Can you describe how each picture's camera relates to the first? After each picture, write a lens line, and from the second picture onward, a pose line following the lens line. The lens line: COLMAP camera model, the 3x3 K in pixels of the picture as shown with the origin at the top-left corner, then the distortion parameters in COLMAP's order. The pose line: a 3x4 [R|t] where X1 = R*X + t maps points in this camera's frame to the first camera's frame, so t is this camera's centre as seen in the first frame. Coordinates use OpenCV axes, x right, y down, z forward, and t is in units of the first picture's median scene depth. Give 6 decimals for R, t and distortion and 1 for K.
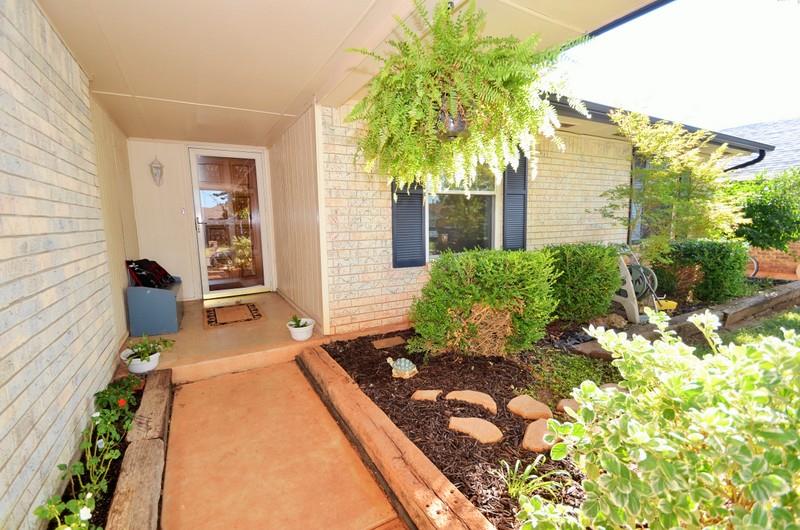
lens RADIAL K [[357.9, 0, 398.4], [0, 357.9, 264.4], [0, 0, 1]] dist [-0.000134, -0.010632]
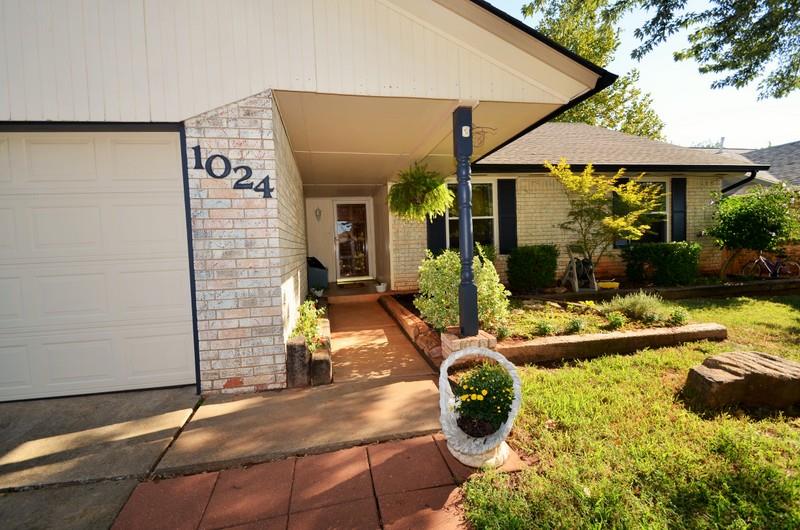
lens RADIAL K [[357.9, 0, 399.3], [0, 357.9, 264.0], [0, 0, 1]] dist [-0.000134, -0.010632]
pose [[0.952537, -0.006648, -0.304352, 0.339254], [-0.014399, 0.997659, -0.066857, 0.135377], [0.304083, 0.068066, 0.950211, -0.700665]]
